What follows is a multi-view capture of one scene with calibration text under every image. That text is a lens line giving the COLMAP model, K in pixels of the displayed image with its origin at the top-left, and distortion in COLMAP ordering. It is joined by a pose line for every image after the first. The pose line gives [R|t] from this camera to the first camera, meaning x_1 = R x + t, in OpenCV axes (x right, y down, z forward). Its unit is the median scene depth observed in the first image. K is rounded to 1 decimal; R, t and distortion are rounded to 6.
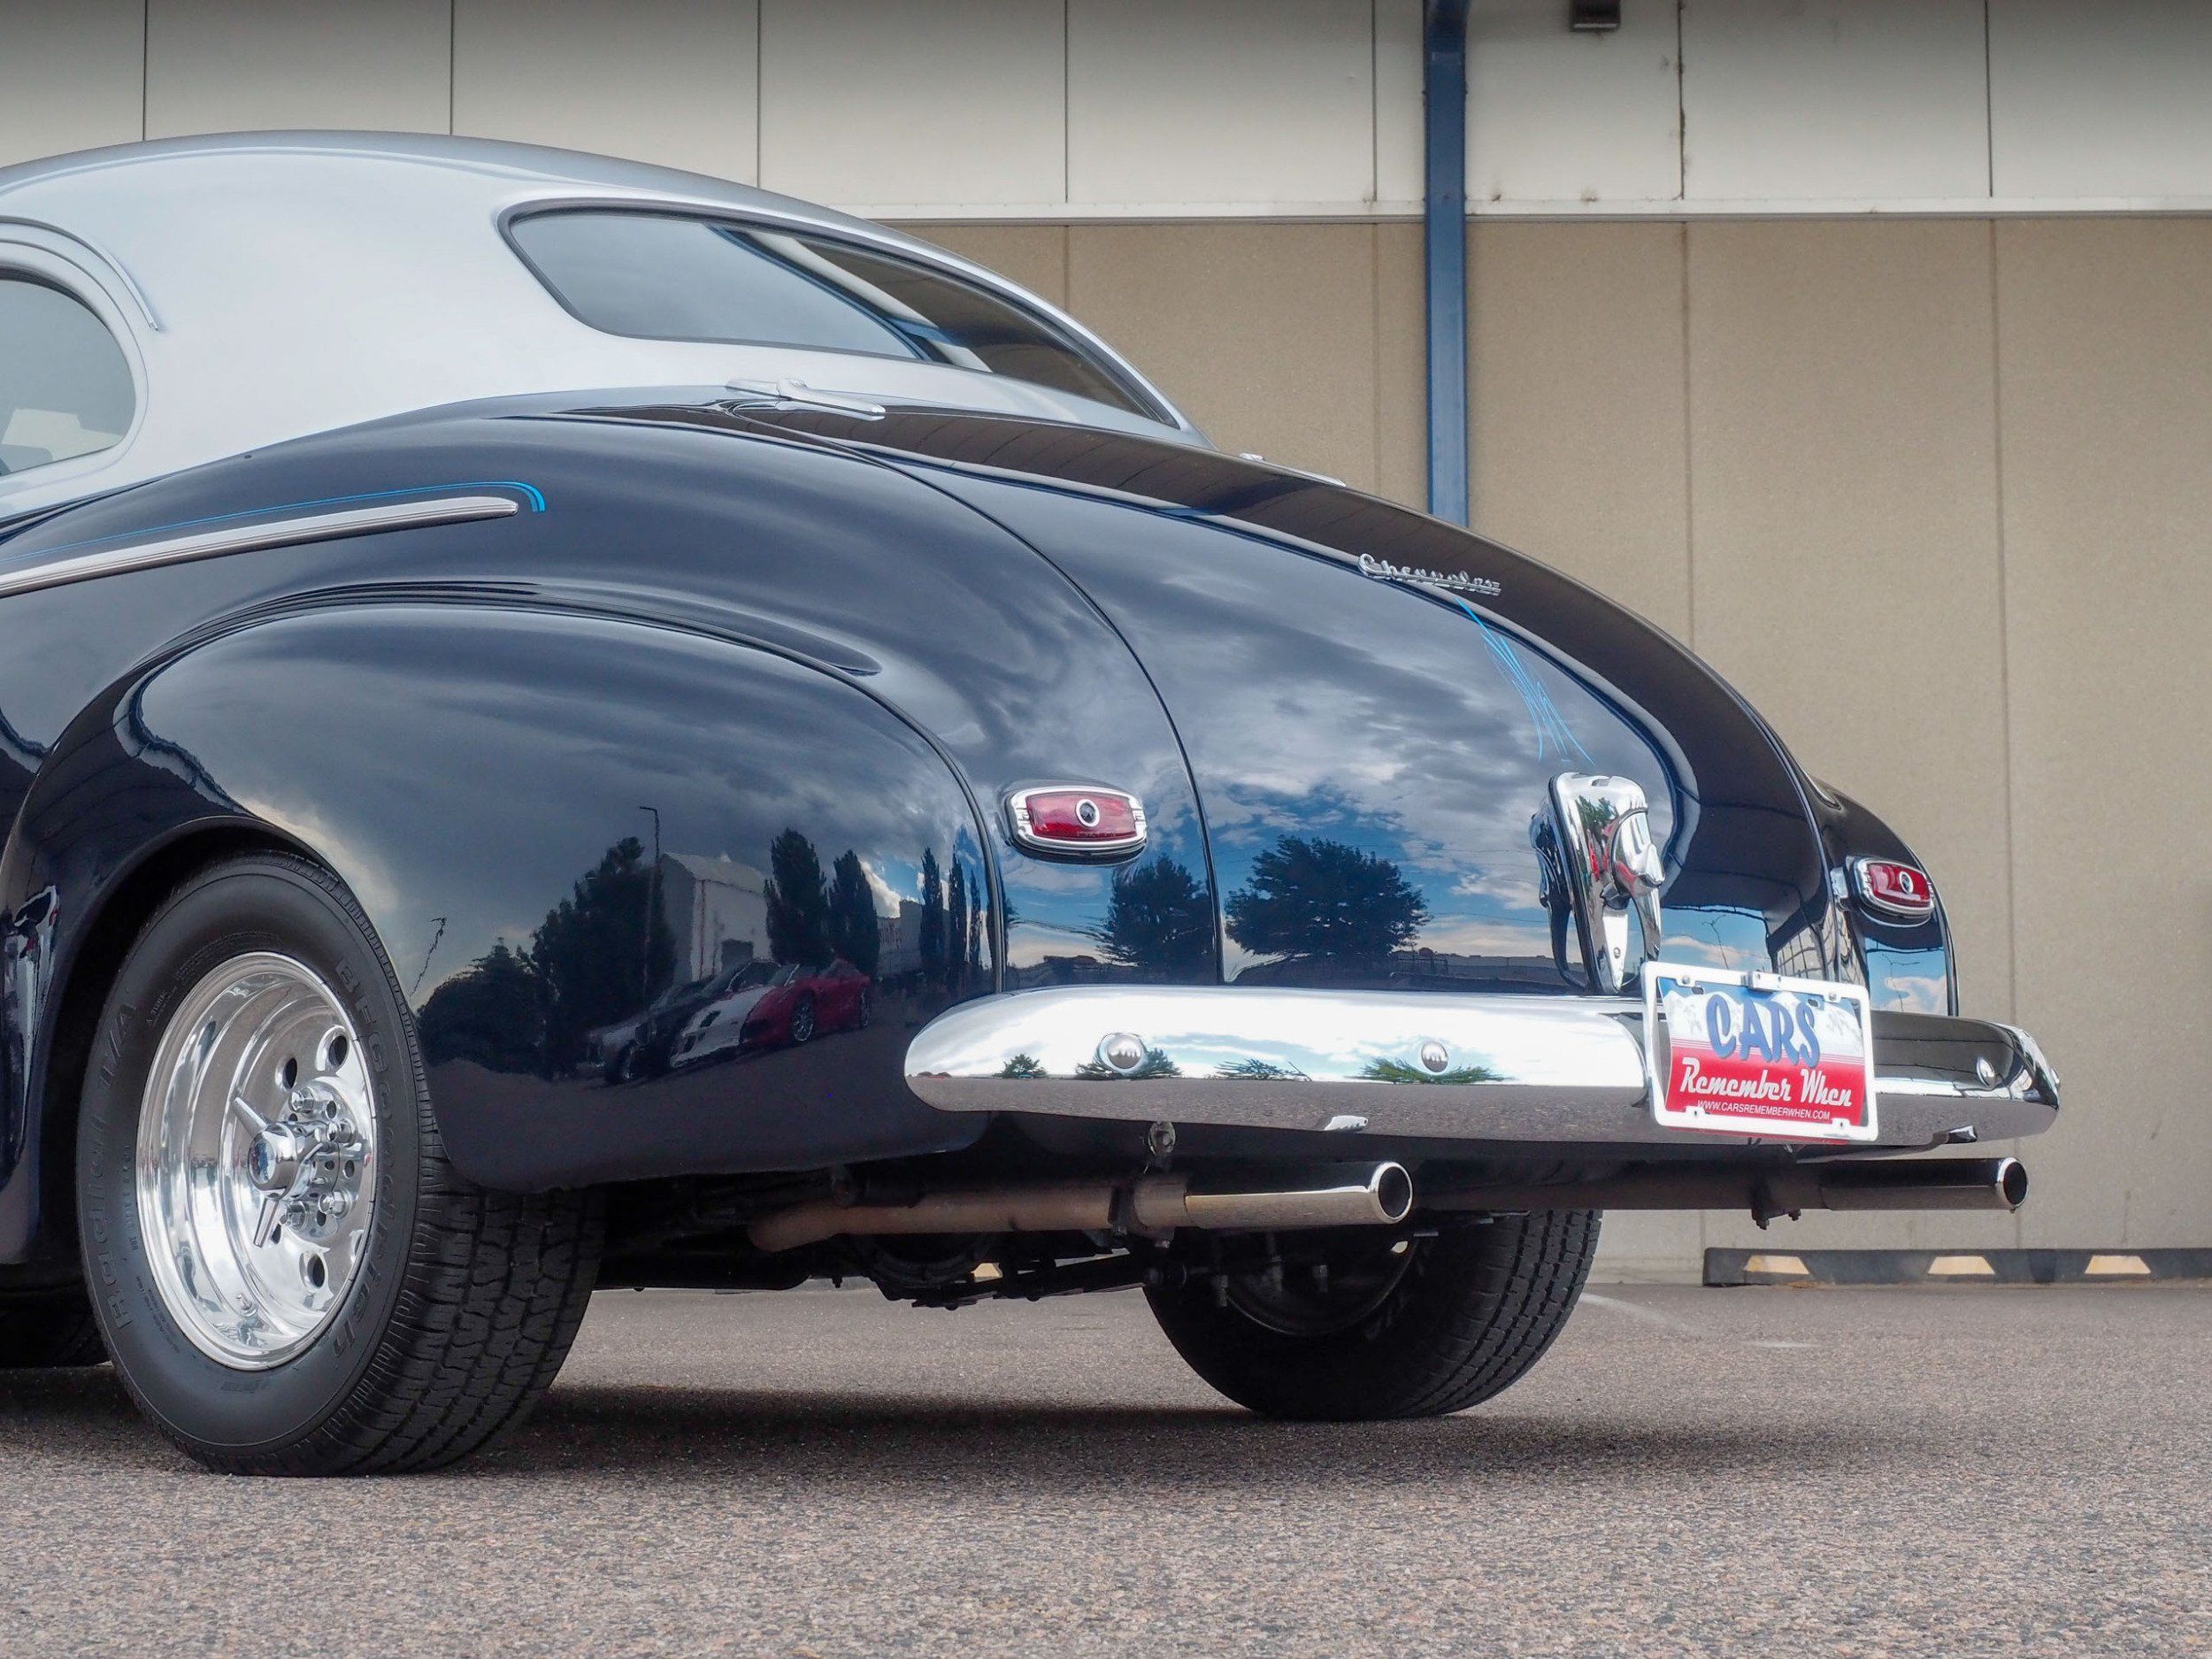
lens RADIAL K [[4608.9, 0, 1064.1], [0, 4608.9, 905.1], [0, 0, 1]] dist [-0.051401, 0.000000]
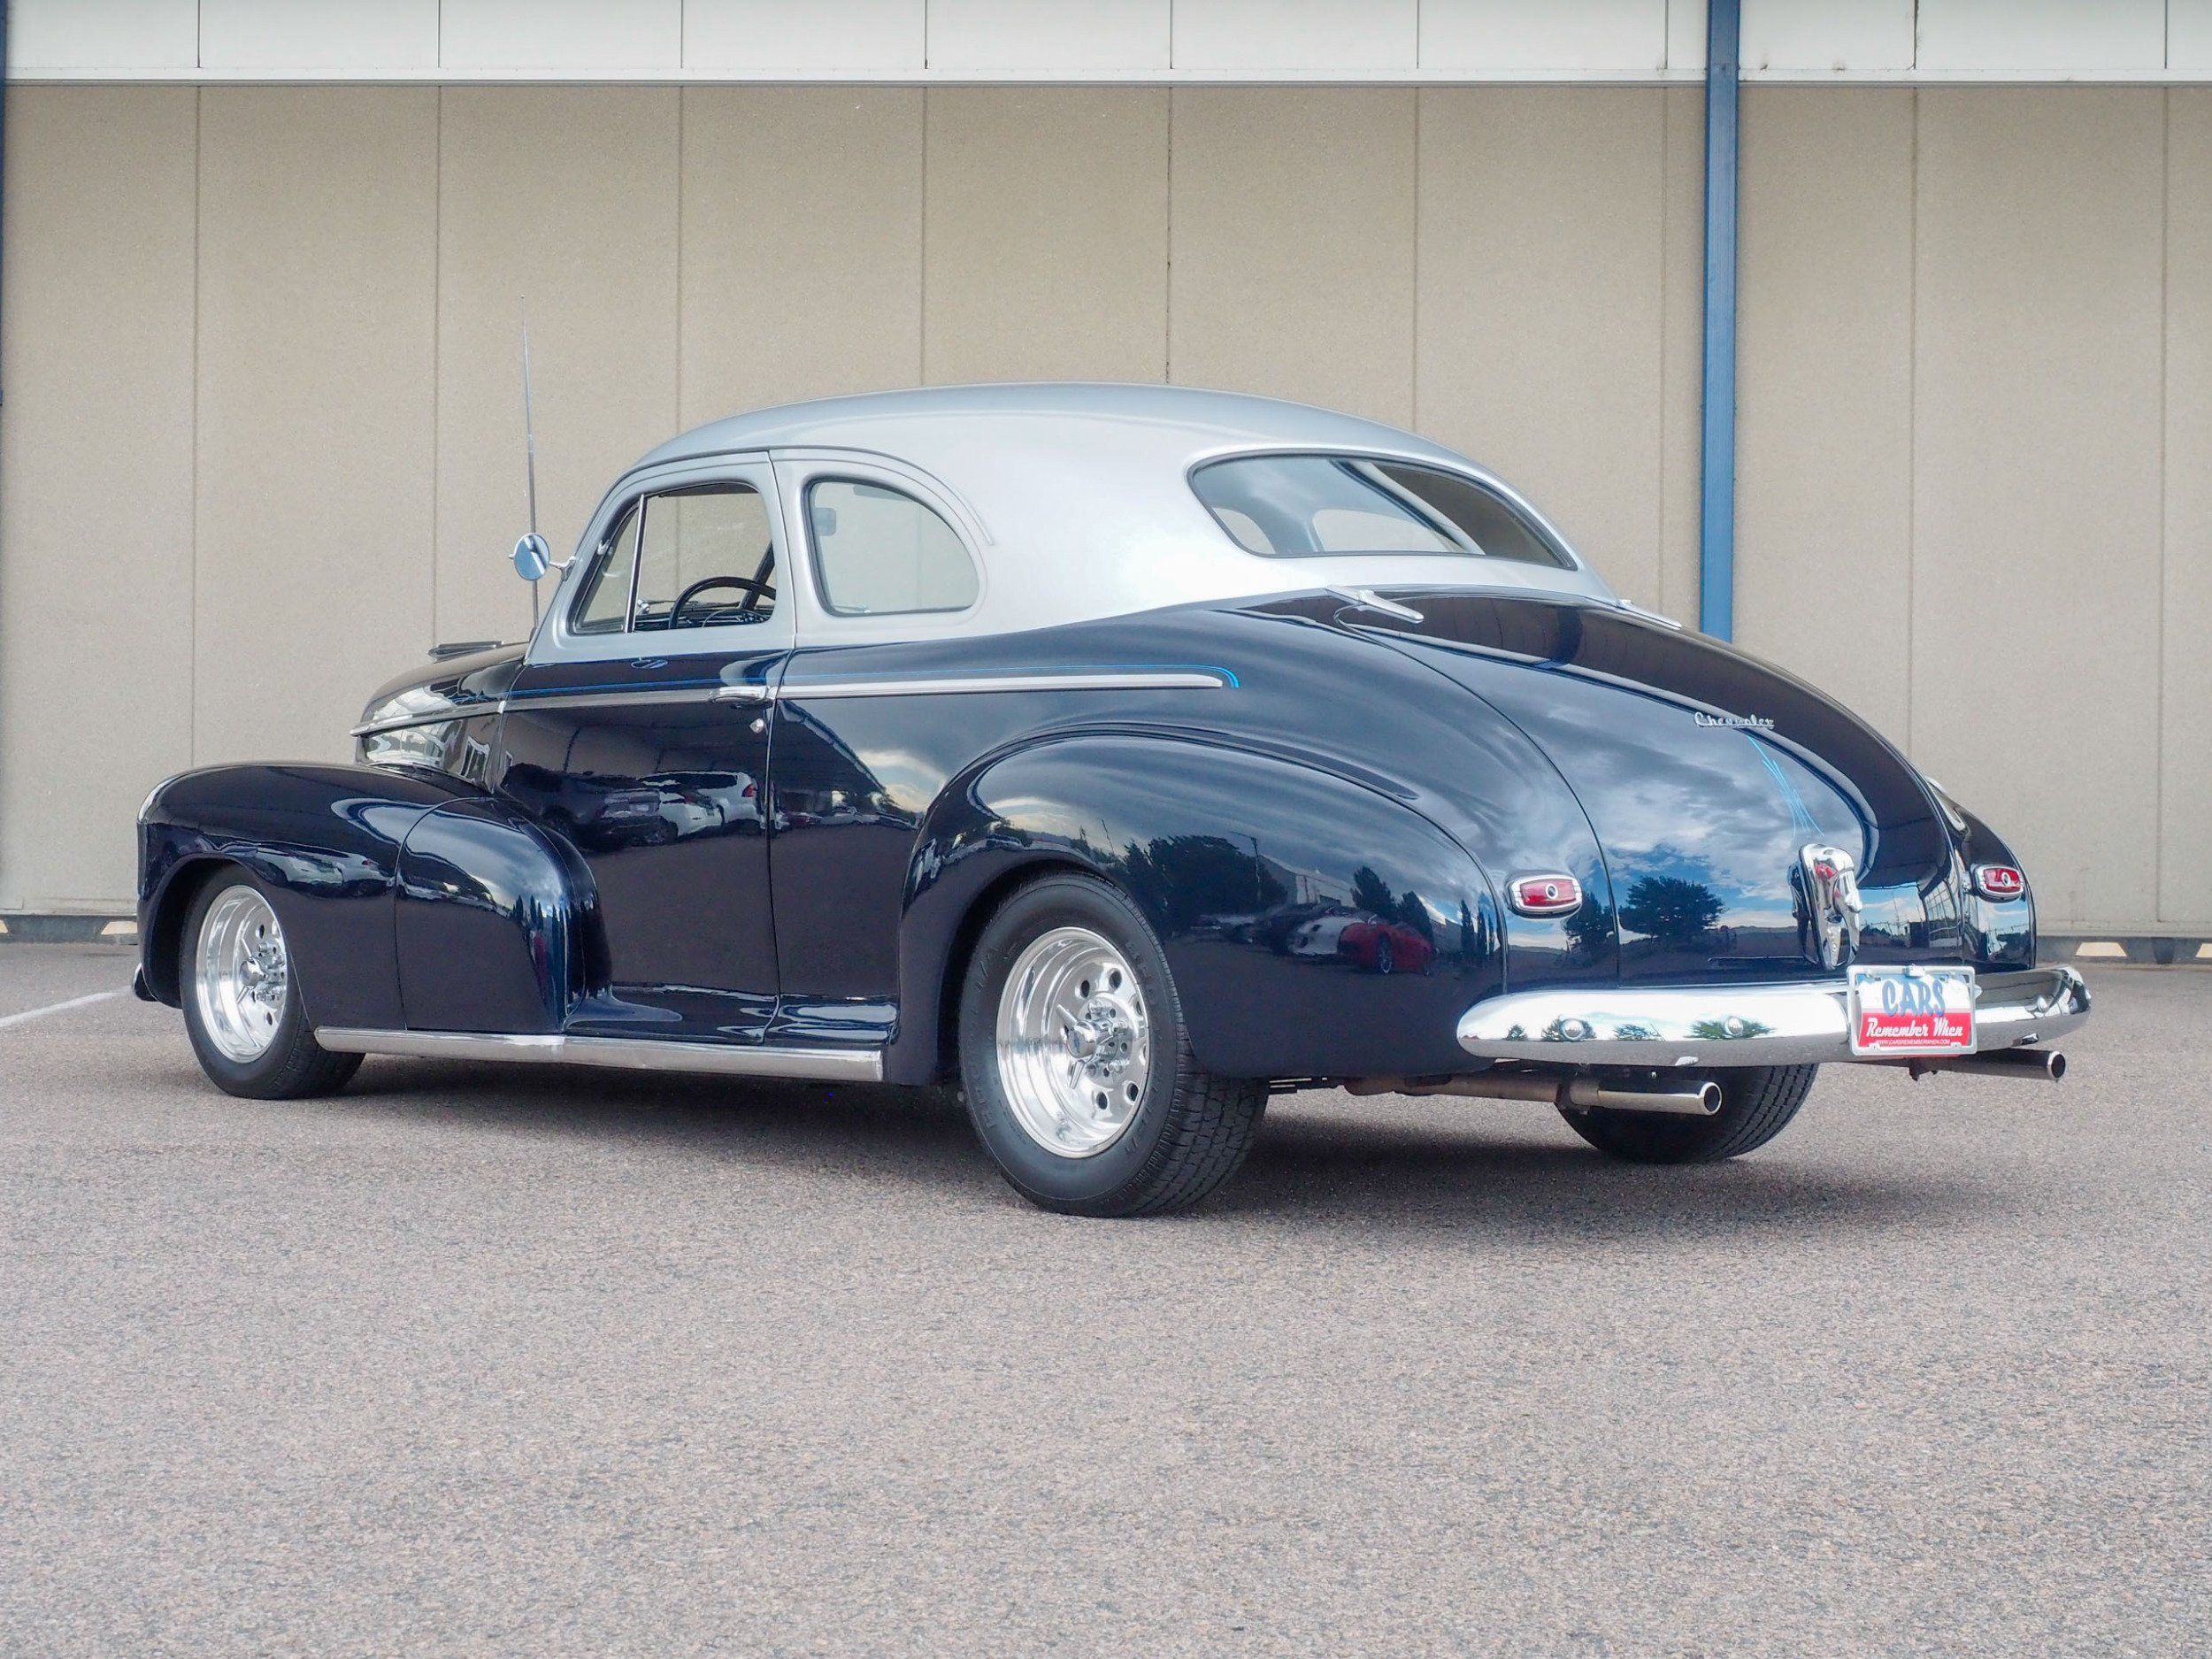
lens RADIAL K [[4608.9, 0, 1094.0], [0, 4608.9, 862.8], [0, 0, 1]] dist [-0.051401, 0.000000]
pose [[0.998938, 0.013962, -0.043909, -0.085752], [-0.009310, 0.994488, 0.104432, -0.198460], [0.045125, -0.103912, 0.993562, -0.773255]]
